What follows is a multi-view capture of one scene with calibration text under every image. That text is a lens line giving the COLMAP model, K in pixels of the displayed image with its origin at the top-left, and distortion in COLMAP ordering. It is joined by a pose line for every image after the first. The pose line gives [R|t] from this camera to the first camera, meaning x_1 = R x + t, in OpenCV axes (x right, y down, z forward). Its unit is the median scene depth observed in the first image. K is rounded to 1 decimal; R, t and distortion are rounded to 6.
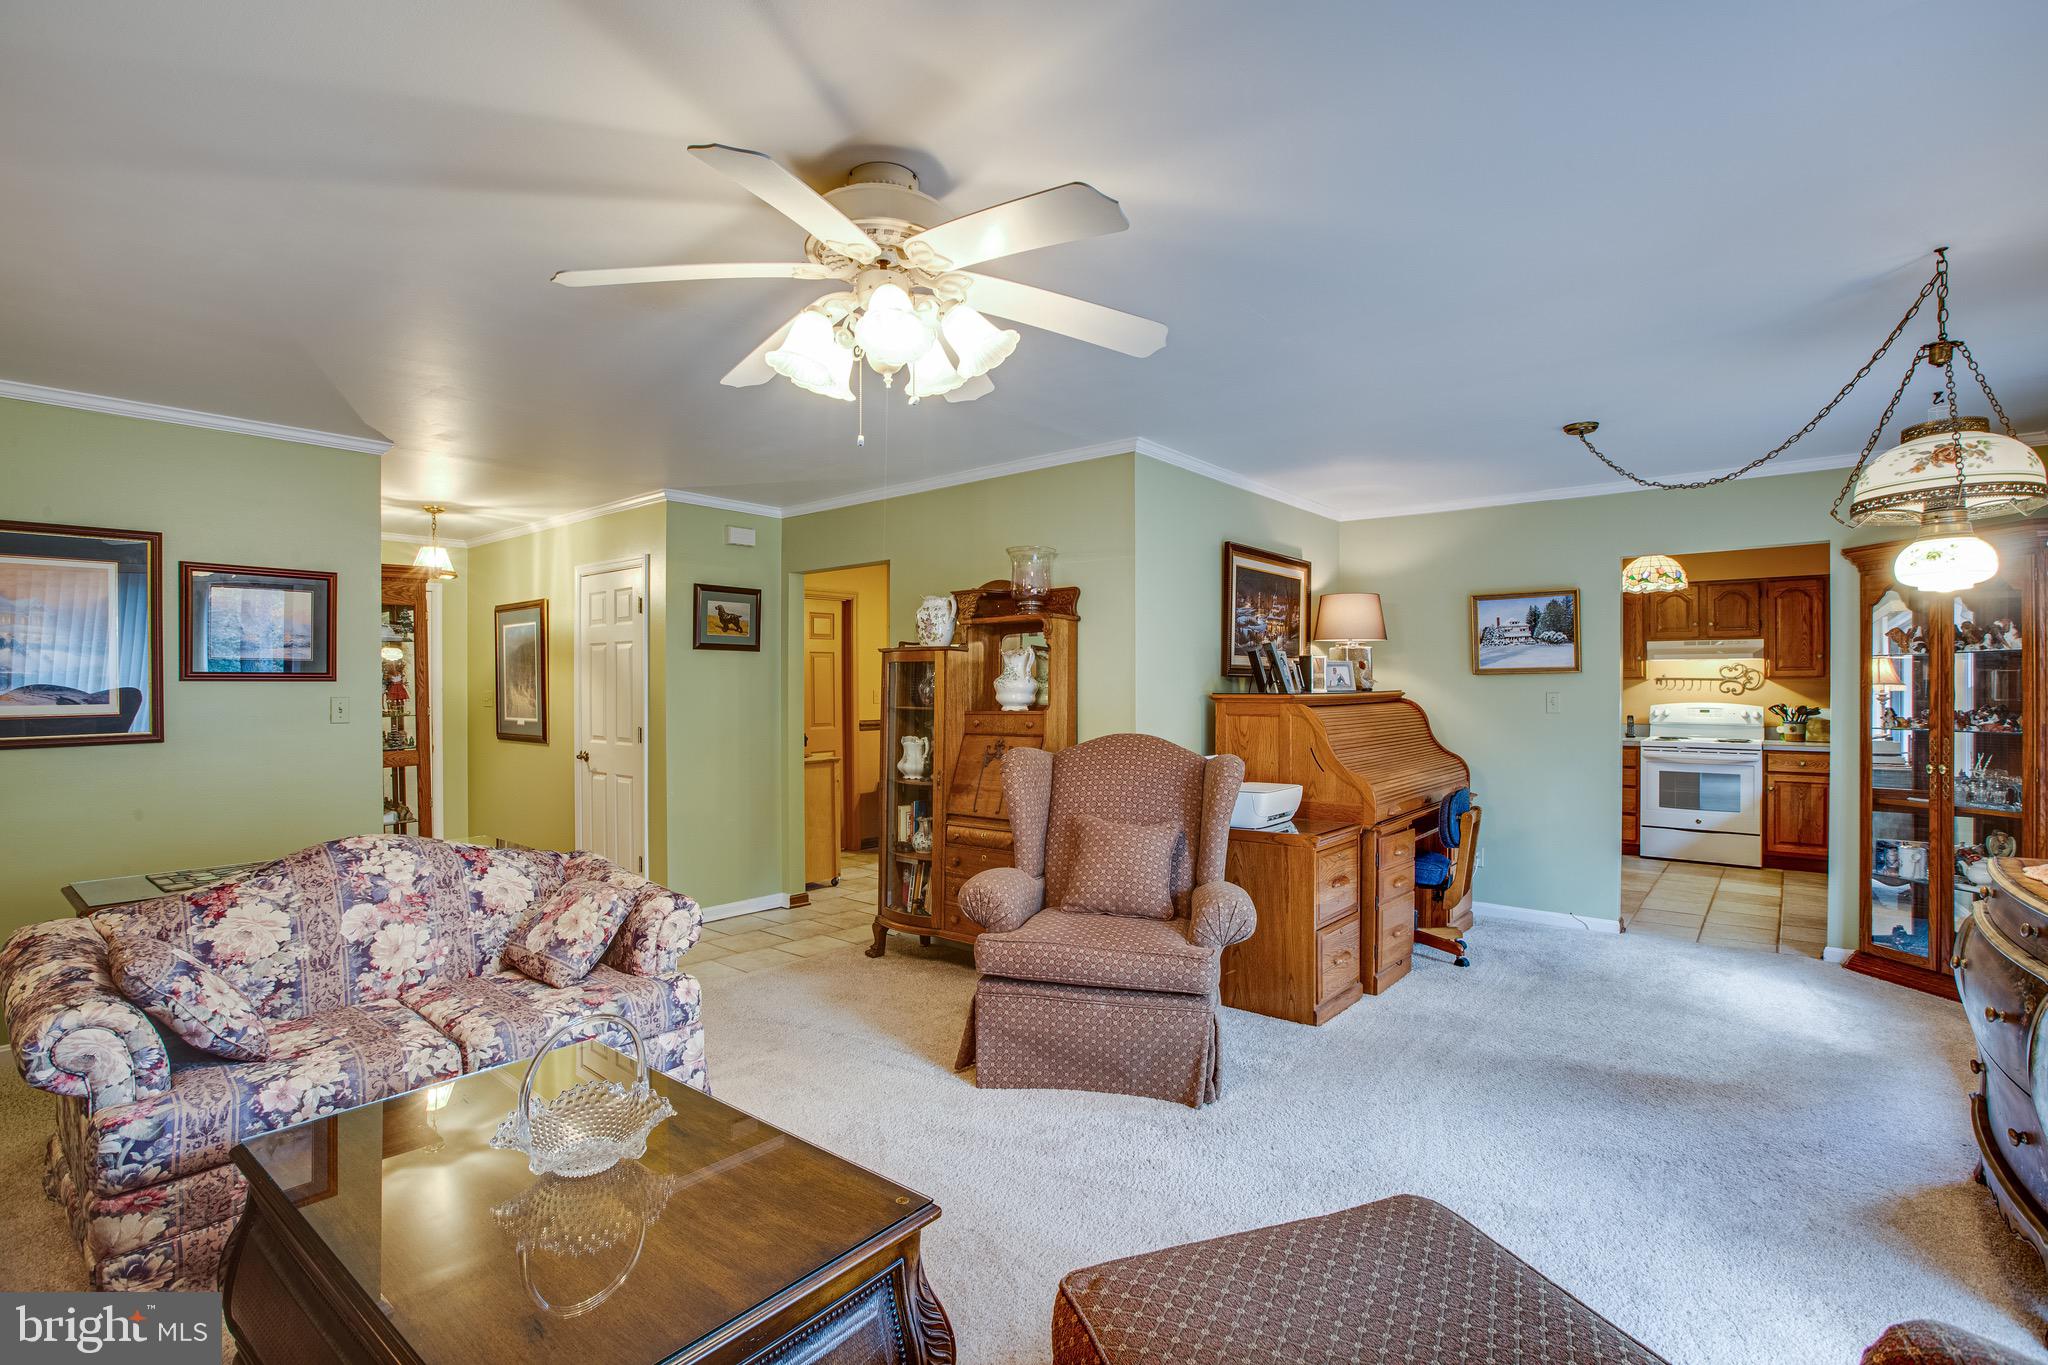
lens RADIAL K [[954.5, 0, 1020.8], [0, 954.5, 683.3], [0, 0, 1]] dist [-0.027719, 0.004727]
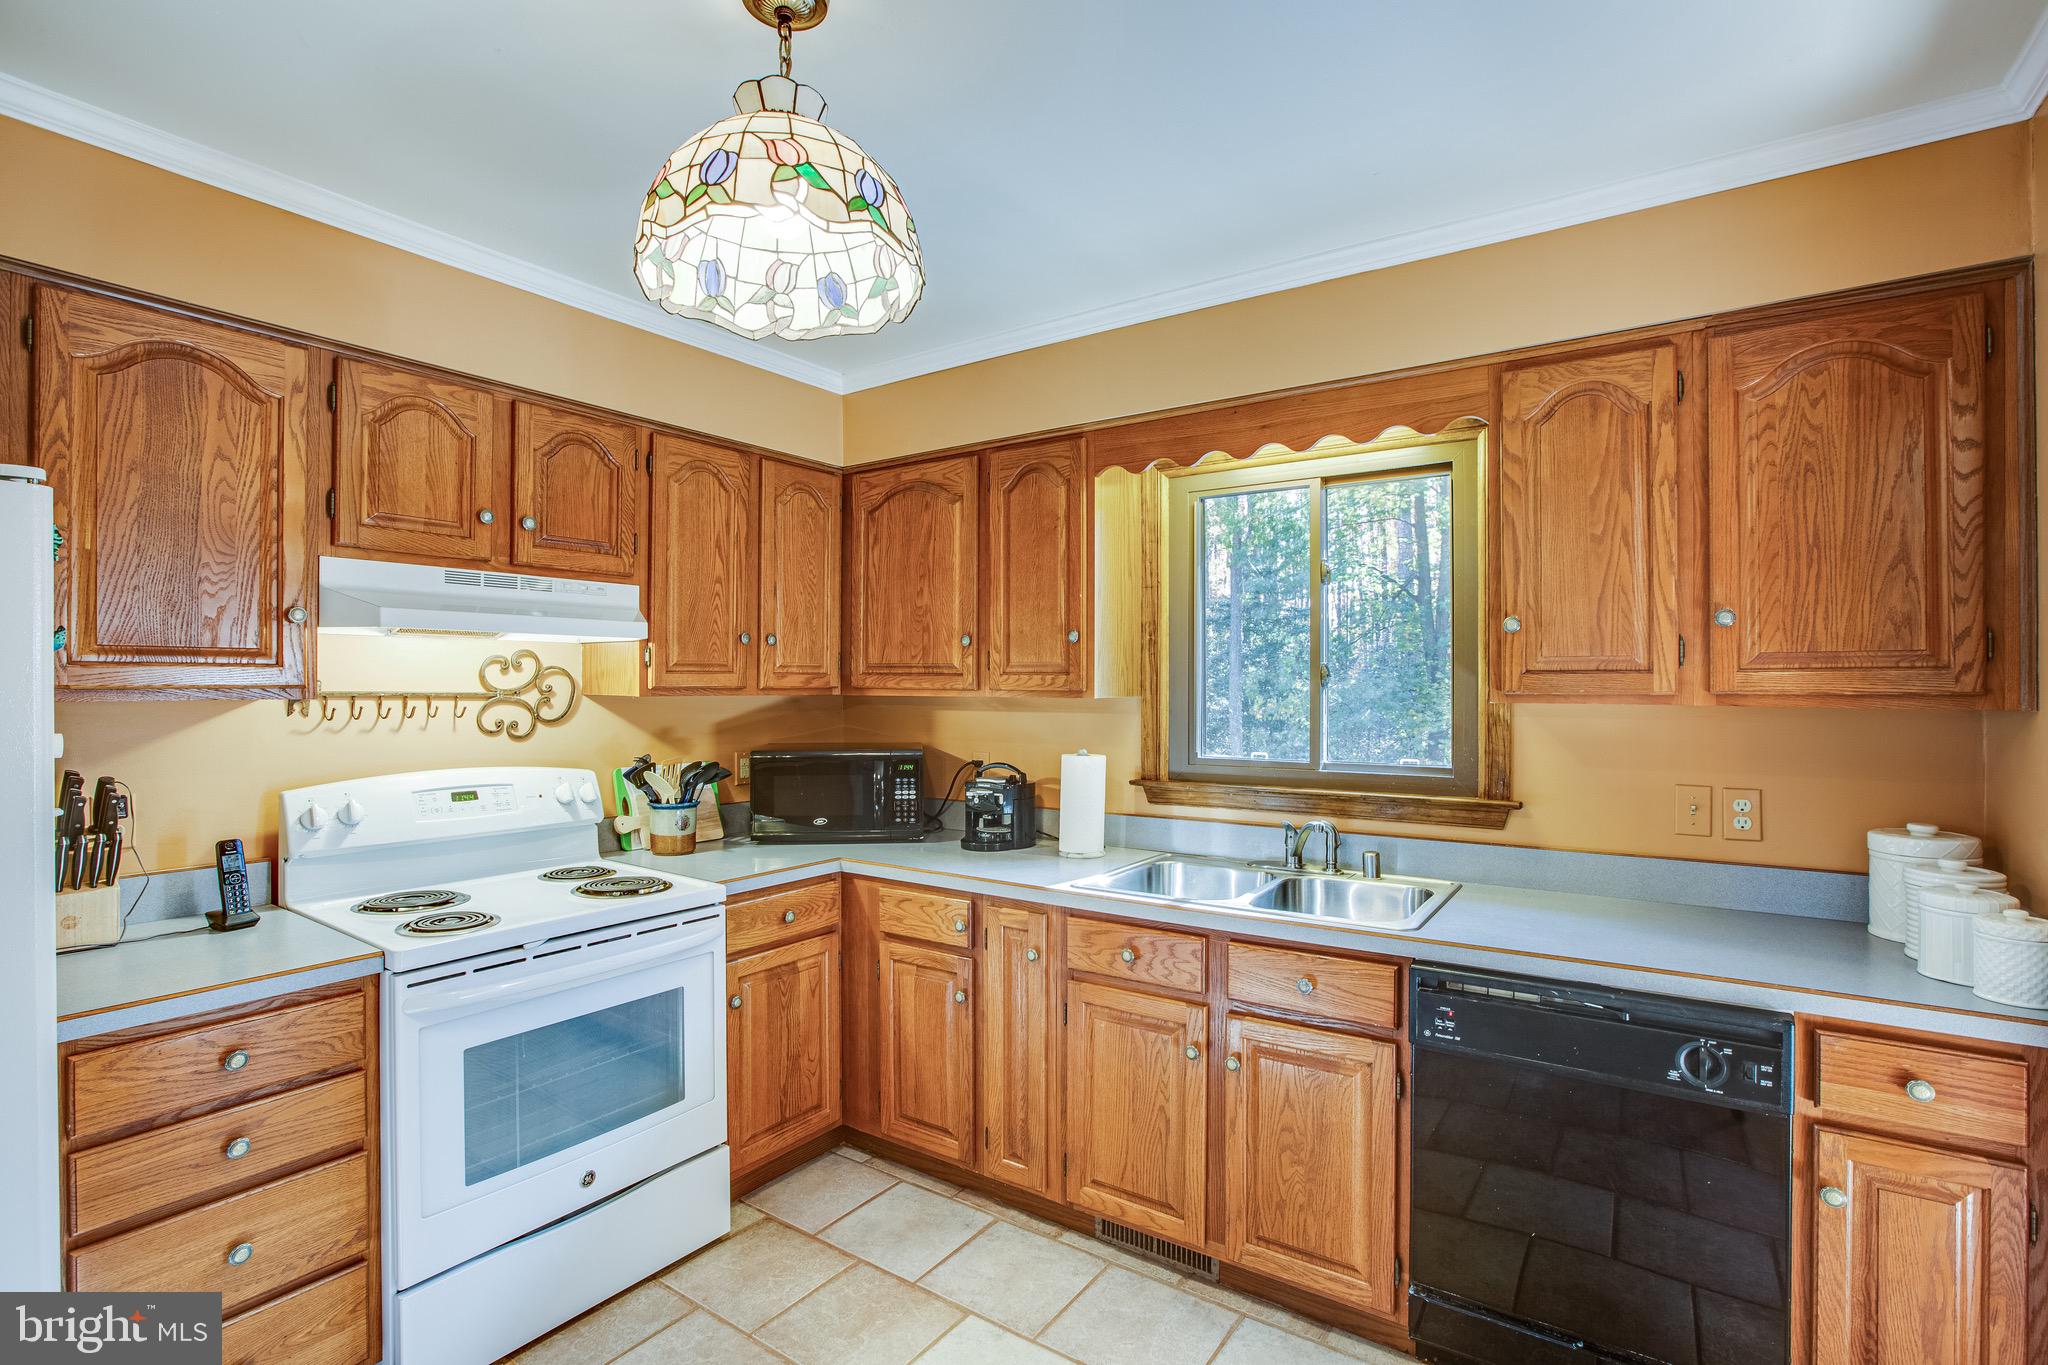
lens RADIAL K [[954.5, 0, 1028.2], [0, 954.5, 686.1], [0, 0, 1]] dist [-0.027719, 0.004727]
pose [[-0.070952, -0.002799, 0.997476, 0.404940], [0.000619, 0.999996, 0.002851, -0.009037], [-0.997480, 0.000820, -0.070950, 0.862457]]
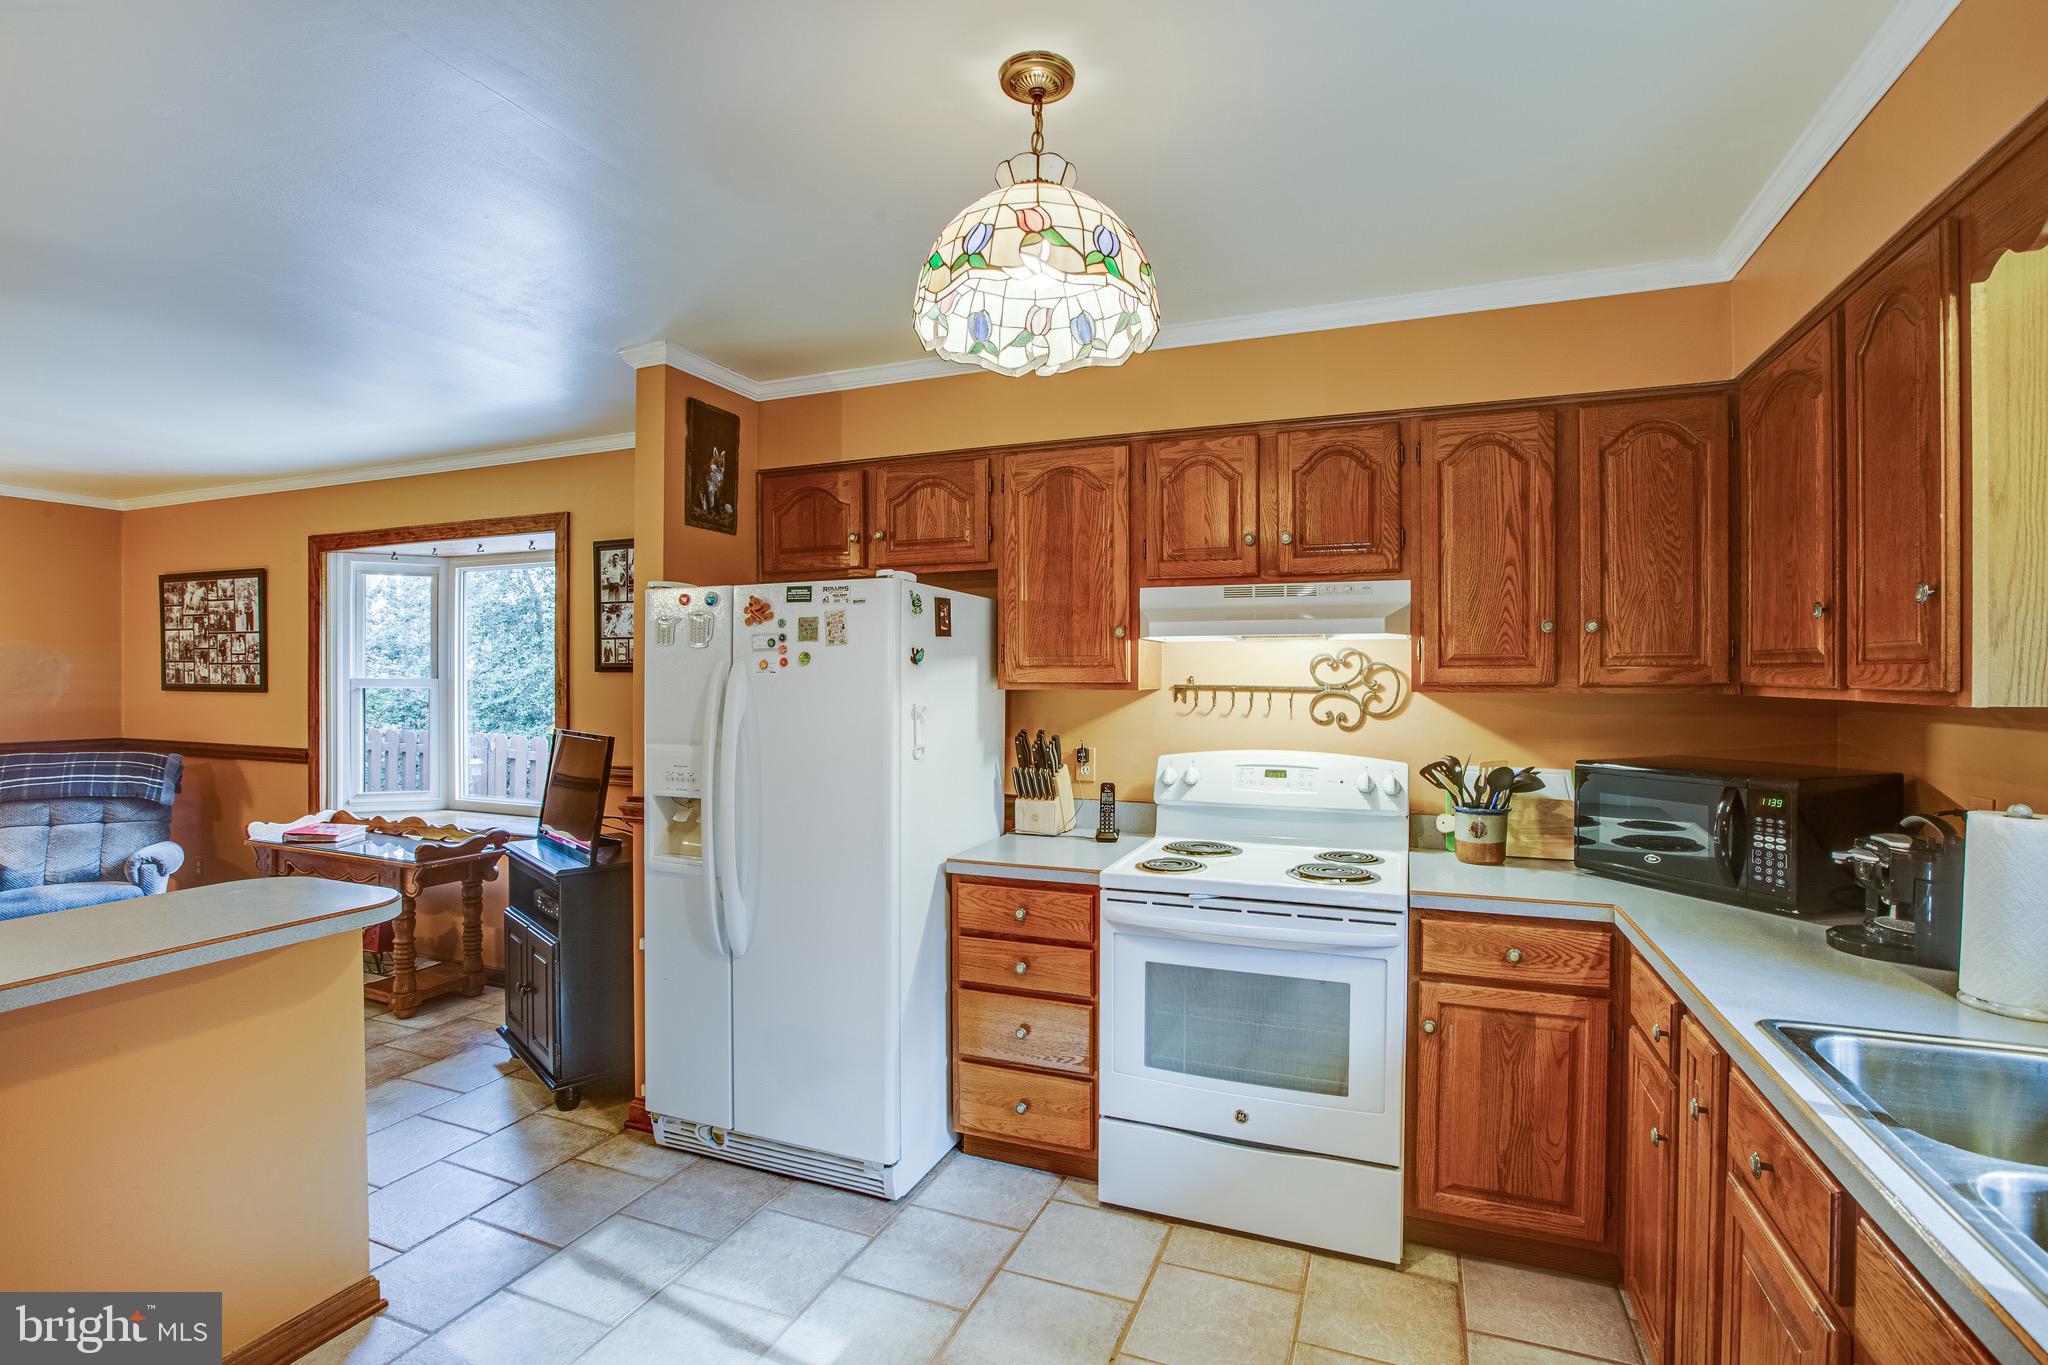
lens RADIAL K [[954.5, 0, 1036.1], [0, 954.5, 688.8], [0, 0, 1]] dist [-0.027719, 0.004727]
pose [[0.951993, 0.000927, 0.306119, 0.534371], [-0.002865, 0.999979, 0.005881, -0.007082], [-0.306107, -0.006476, 0.951975, 0.686296]]
